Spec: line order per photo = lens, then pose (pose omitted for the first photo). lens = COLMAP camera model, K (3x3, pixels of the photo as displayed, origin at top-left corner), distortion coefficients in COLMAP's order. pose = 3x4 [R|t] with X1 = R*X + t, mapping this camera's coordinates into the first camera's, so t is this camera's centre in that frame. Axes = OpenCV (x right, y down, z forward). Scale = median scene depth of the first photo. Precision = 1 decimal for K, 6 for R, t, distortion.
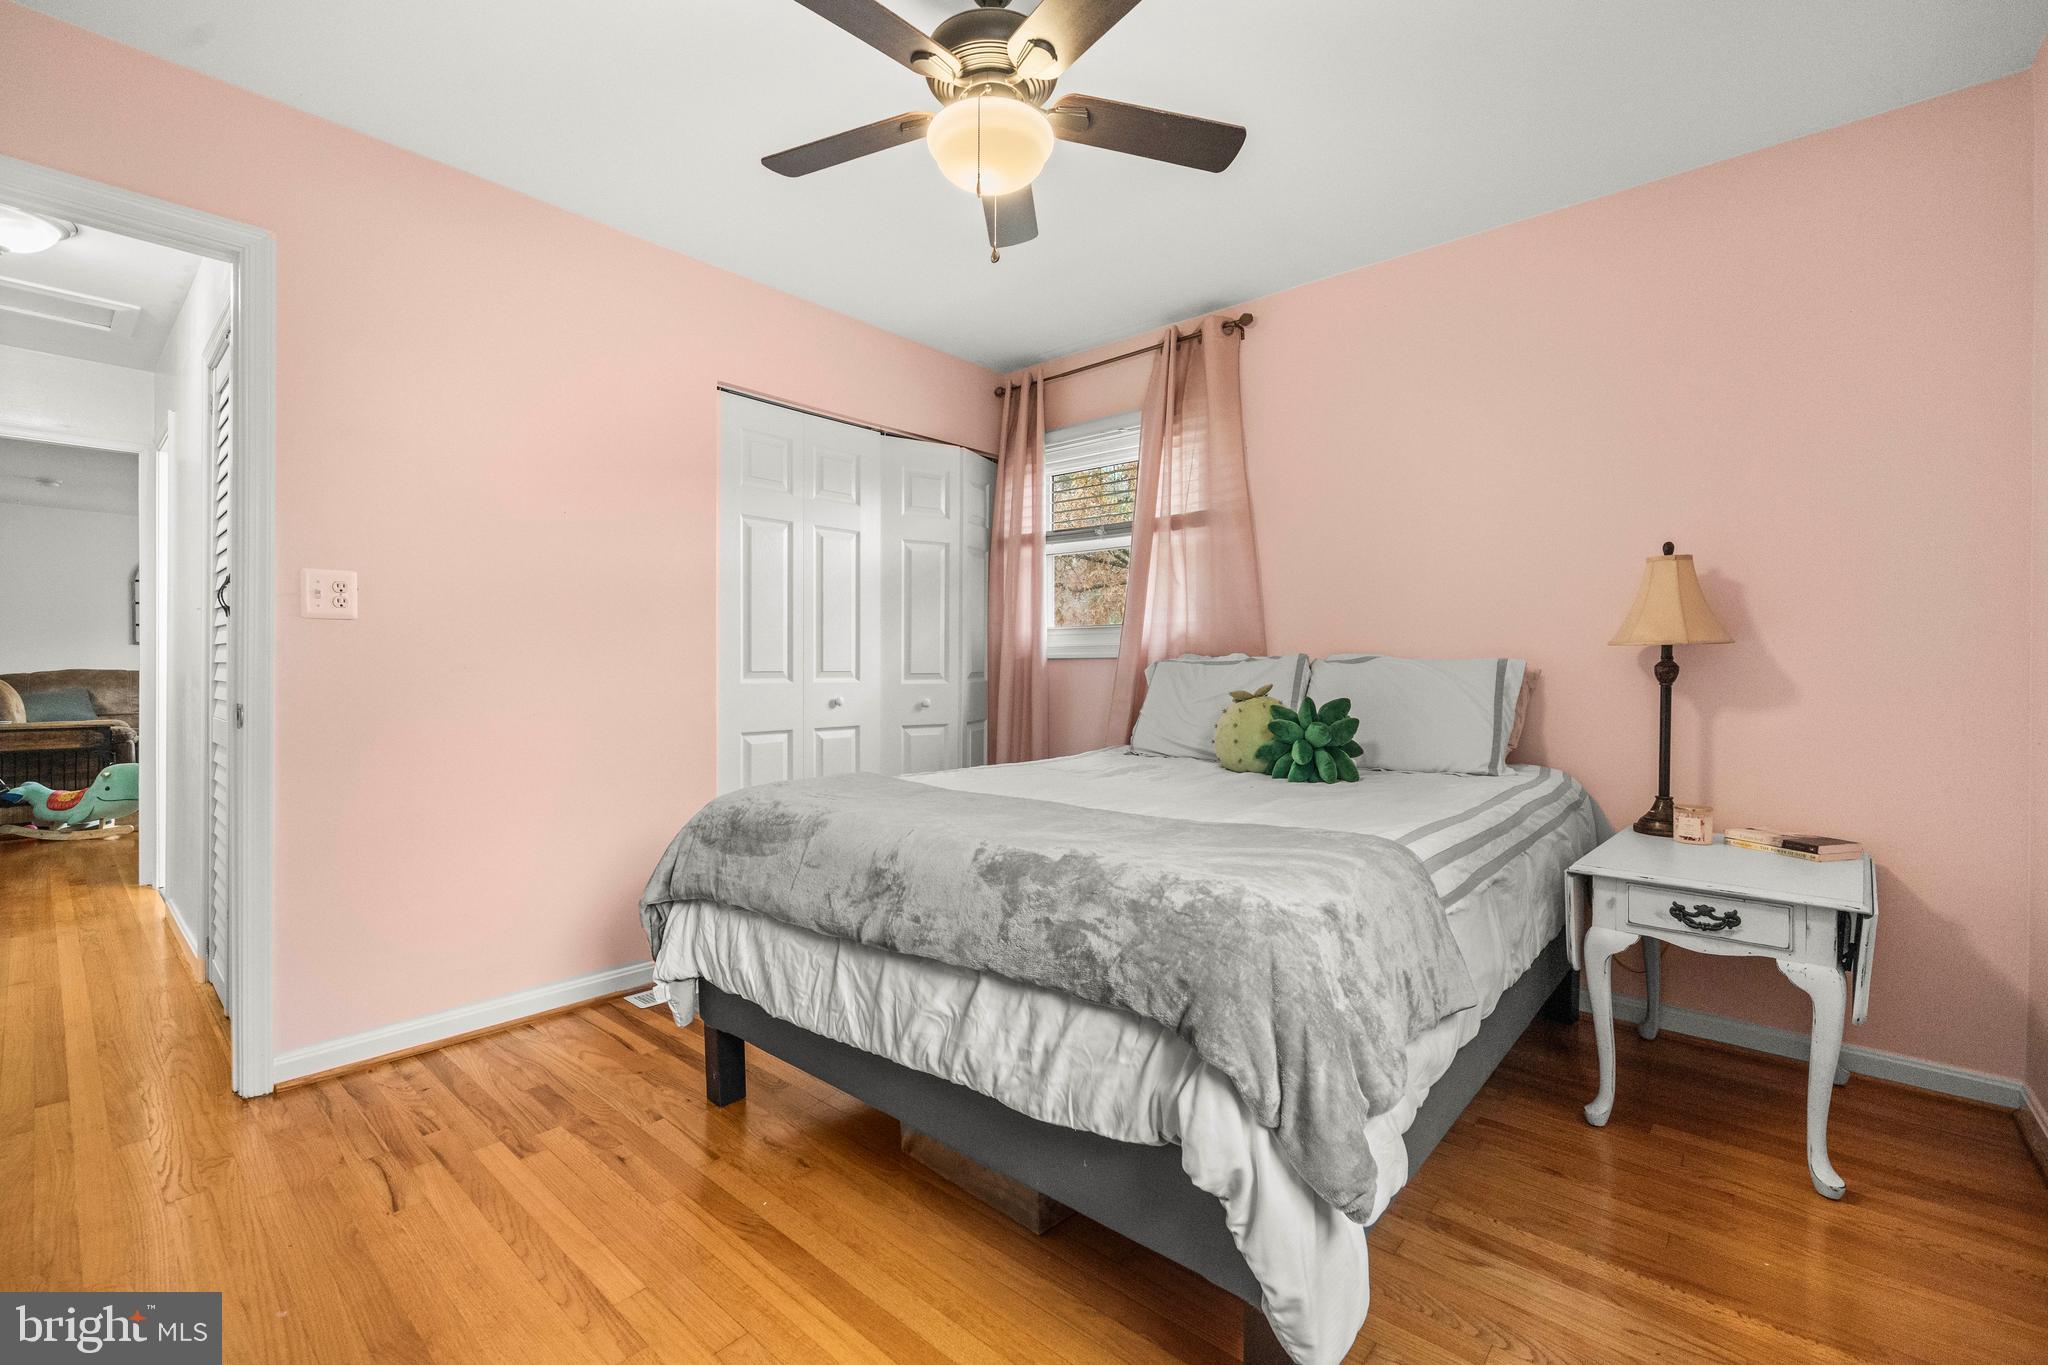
lens RADIAL K [[889.4, 0, 1024.0], [0, 889.4, 682.5], [0, 0, 1]] dist [-0.000911, -0.000251]
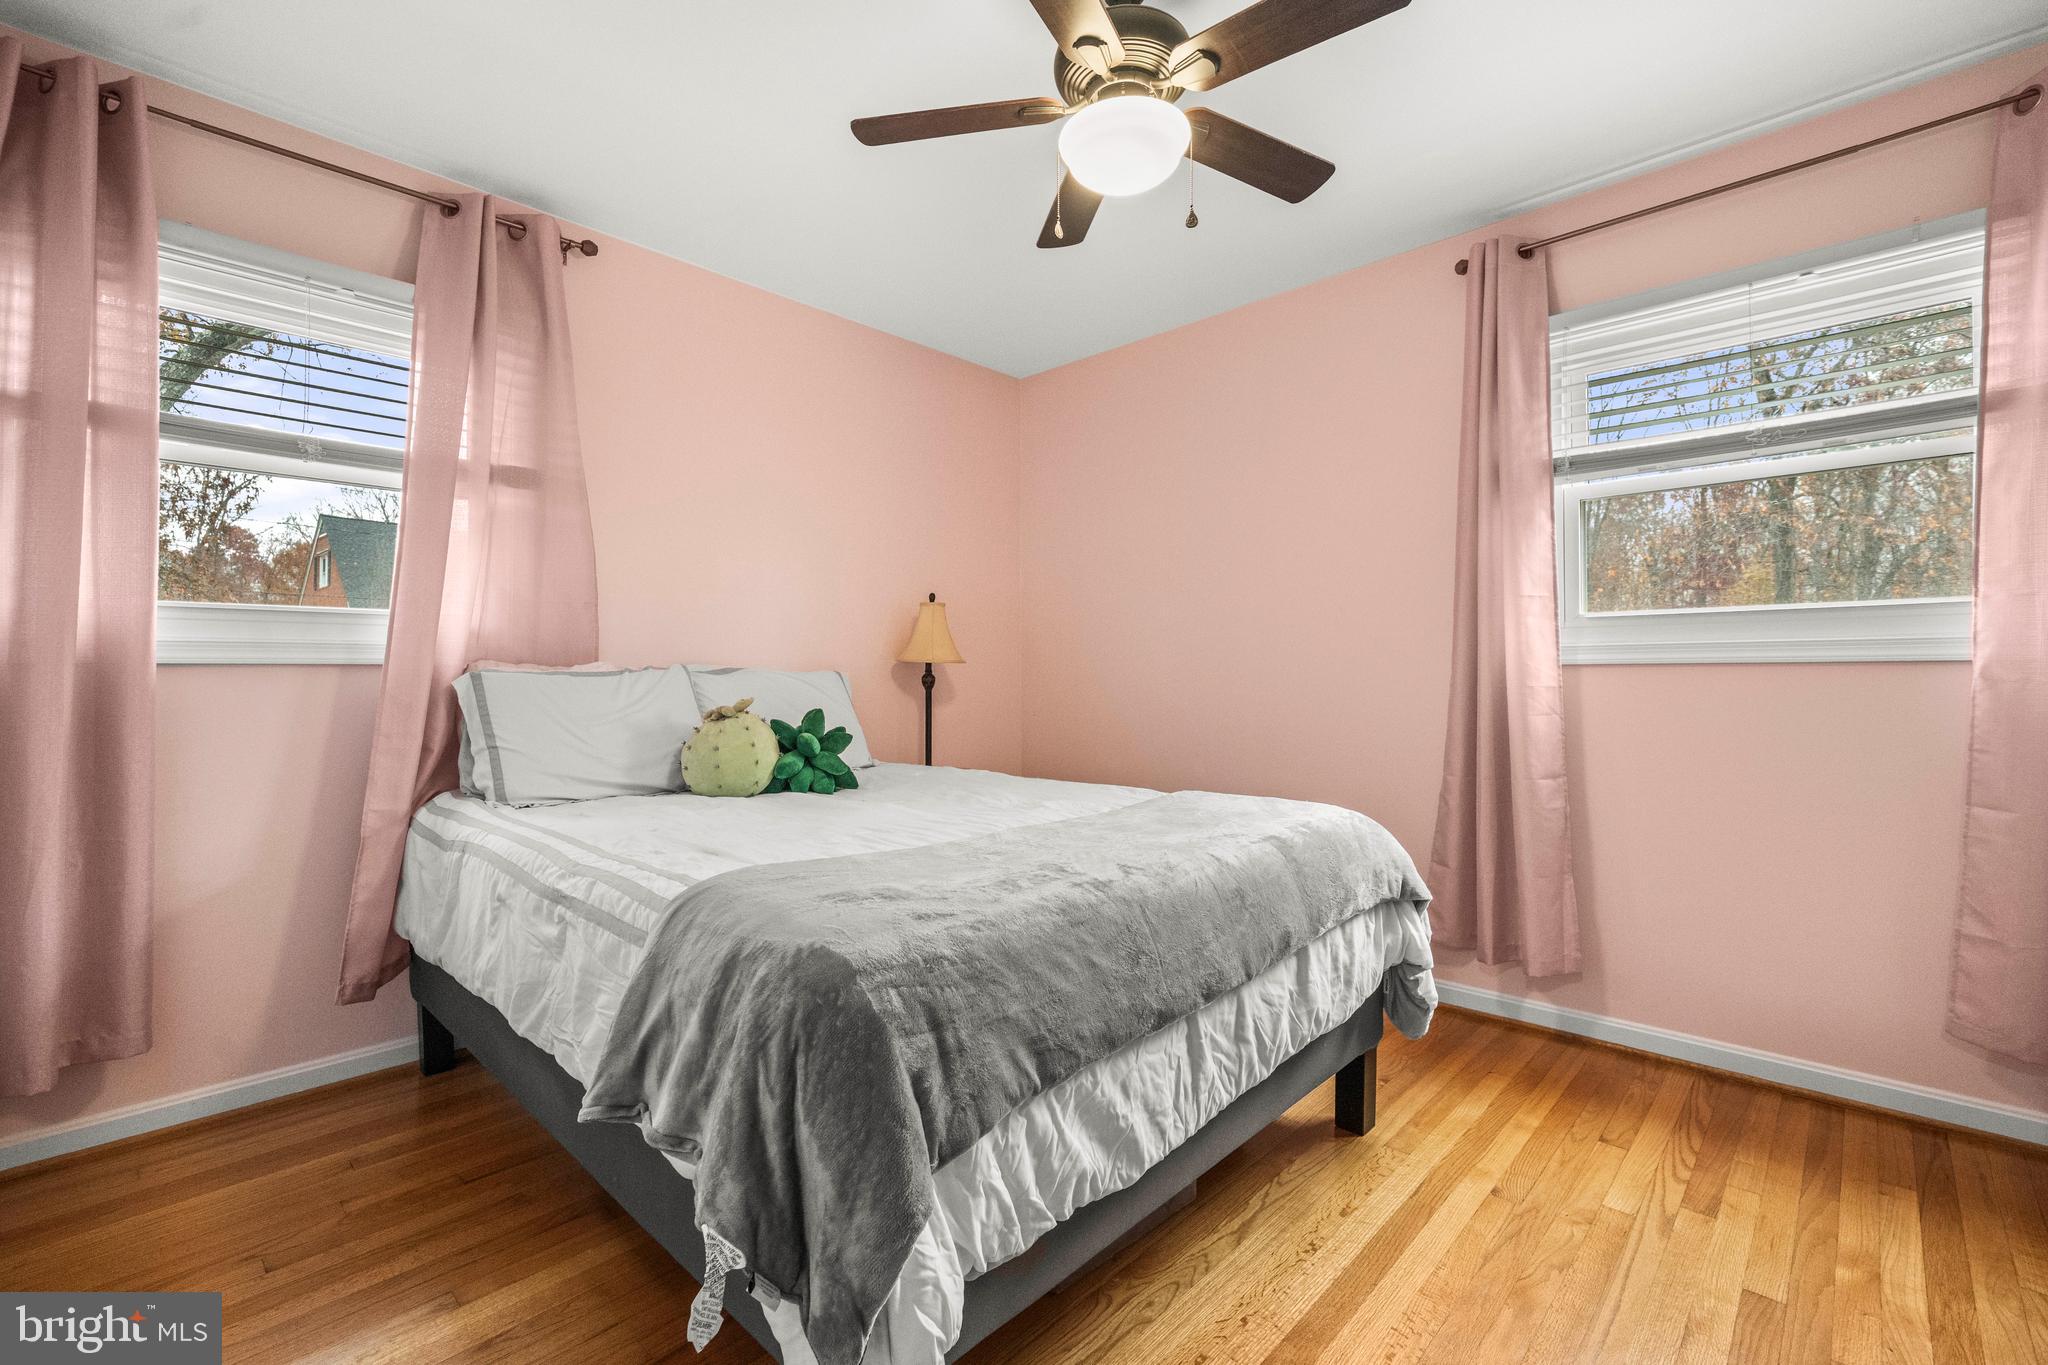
lens RADIAL K [[889.4, 0, 1024.0], [0, 889.4, 682.5], [0, 0, 1]] dist [-0.000911, -0.000251]
pose [[0.051789, -0.009487, 0.998613, -0.539750], [0.017025, 0.999818, 0.008616, -0.014870], [-0.998513, 0.016555, 0.051941, 0.569363]]
